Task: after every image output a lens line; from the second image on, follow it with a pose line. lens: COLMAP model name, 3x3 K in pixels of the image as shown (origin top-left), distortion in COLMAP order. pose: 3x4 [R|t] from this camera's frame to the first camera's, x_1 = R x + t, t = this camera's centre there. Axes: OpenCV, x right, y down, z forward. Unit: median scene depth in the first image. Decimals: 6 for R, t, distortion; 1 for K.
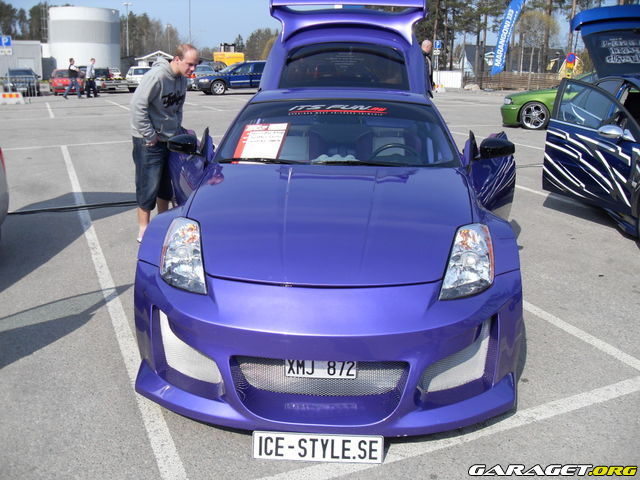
lens RADIAL K [[665.8, 0, 321.2], [0, 665.8, 242.6], [0, 0, 1]] dist [-0.109951, 0.000000]
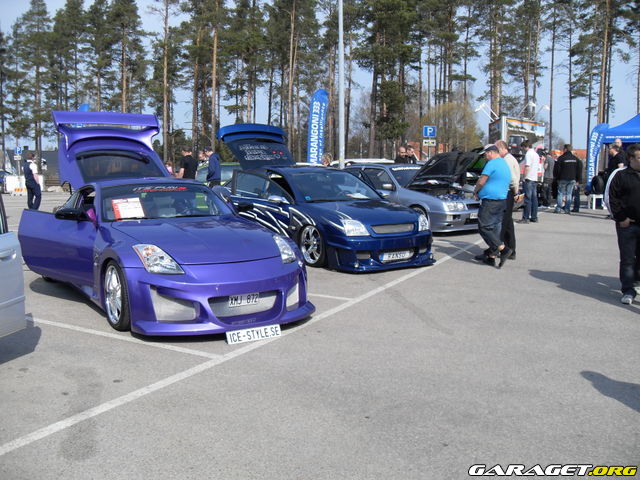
lens RADIAL K [[665.8, 0, 319.2], [0, 665.8, 239.0], [0, 0, 1]] dist [-0.109951, 0.000000]
pose [[0.784354, -0.075150, 0.615744, -0.545025], [0.170907, 0.980396, -0.098052, 0.122233], [-0.596305, 0.182143, 0.781821, -0.410137]]
